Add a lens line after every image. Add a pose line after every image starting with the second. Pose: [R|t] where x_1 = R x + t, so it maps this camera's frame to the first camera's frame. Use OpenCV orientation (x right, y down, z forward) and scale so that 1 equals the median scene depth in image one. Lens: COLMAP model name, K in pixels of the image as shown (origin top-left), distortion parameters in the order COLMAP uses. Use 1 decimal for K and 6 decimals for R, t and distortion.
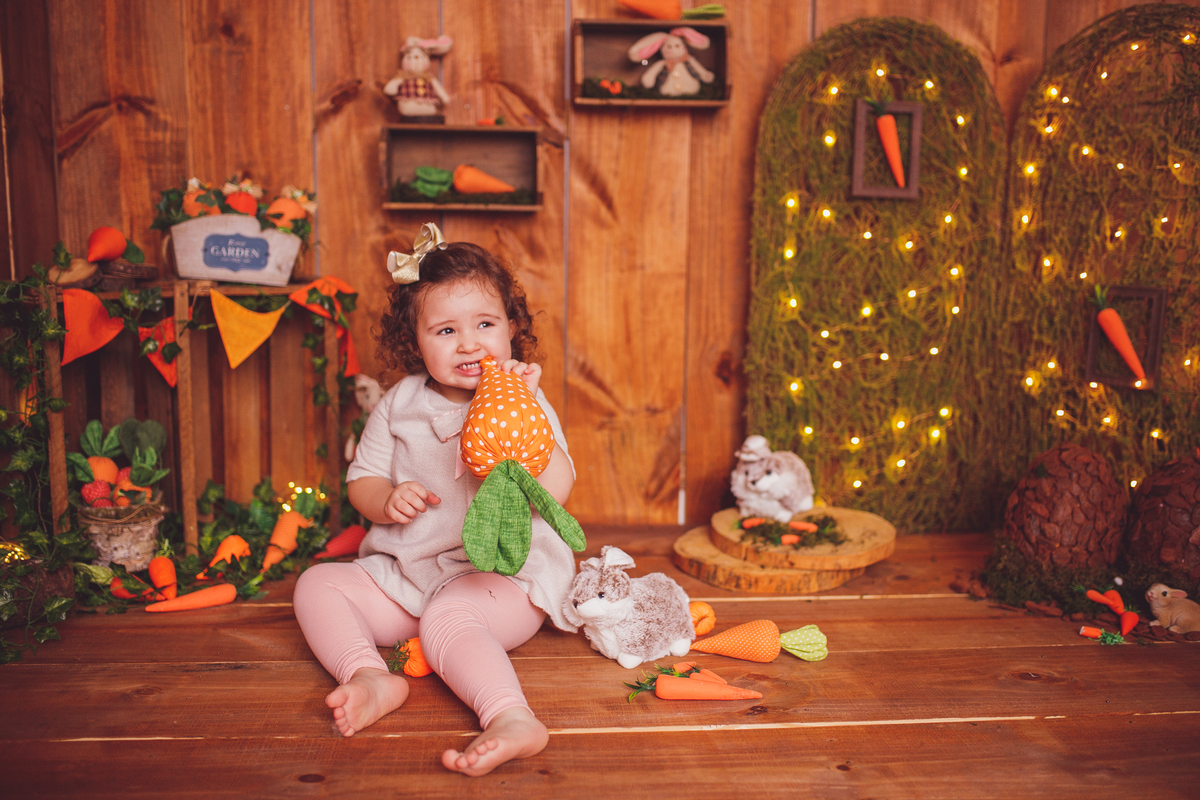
lens RADIAL K [[1126.3, 0, 615.9], [0, 1126.3, 393.0], [0, 0, 1]] dist [-0.015822, 0.000000]
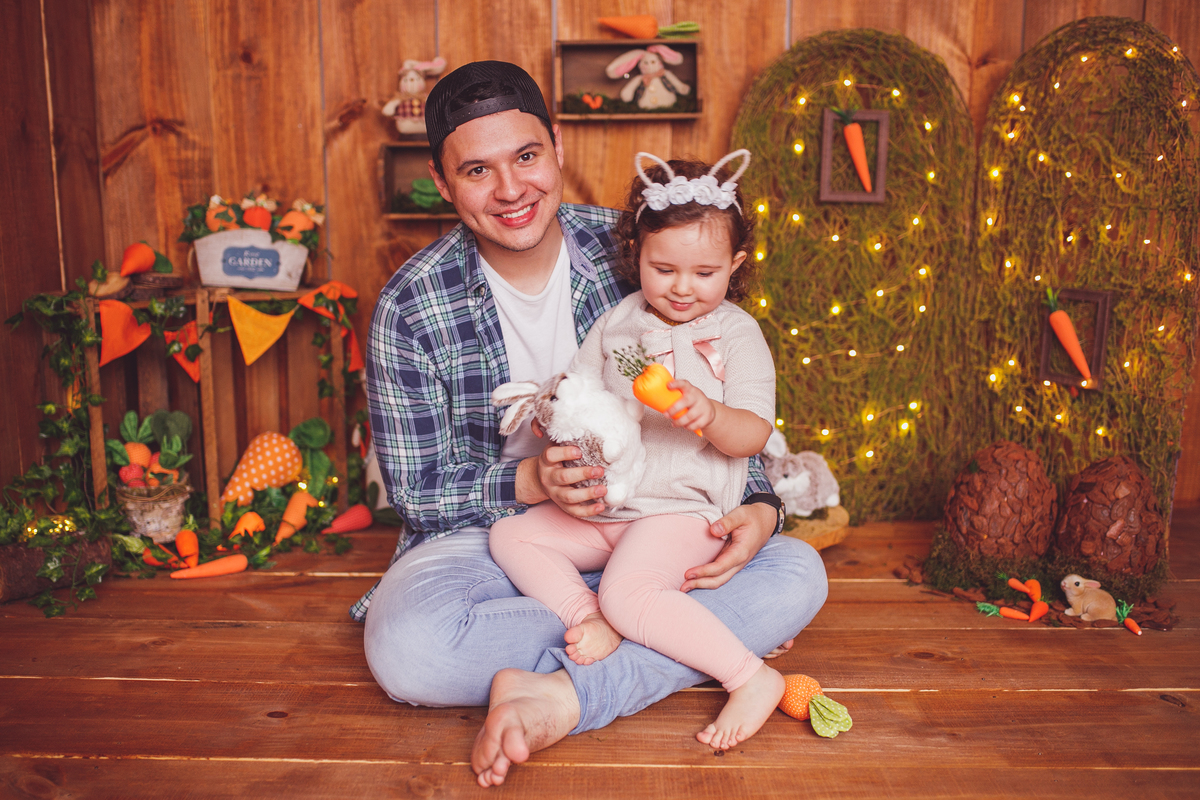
lens RADIAL K [[1193.4, 0, 587.0], [0, 1193.4, 405.7], [0, 0, 1]] dist [-0.017988, 0.000000]
pose [[0.993667, 0.008249, -0.112061, 0.120001], [-0.003516, 0.999096, 0.042361, -0.030227], [0.112309, -0.041699, 0.992798, -0.140376]]
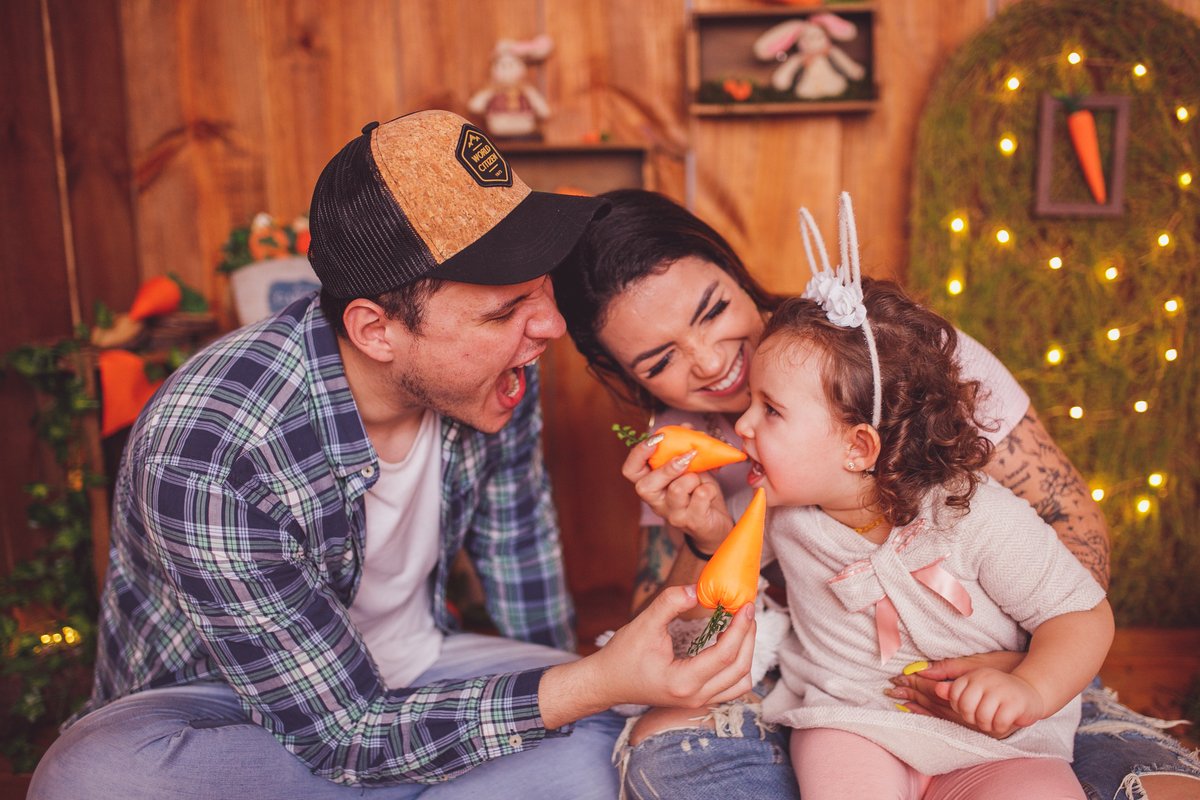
lens RADIAL K [[1193.4, 0, 642.4], [0, 1193.4, 421.3], [0, 0, 1]] dist [-0.017988, 0.000000]
pose [[0.982630, 0.011466, -0.185219, 0.093048], [-0.002760, 0.998882, 0.047194, -0.067085], [0.185553, -0.045863, 0.981563, 0.106465]]
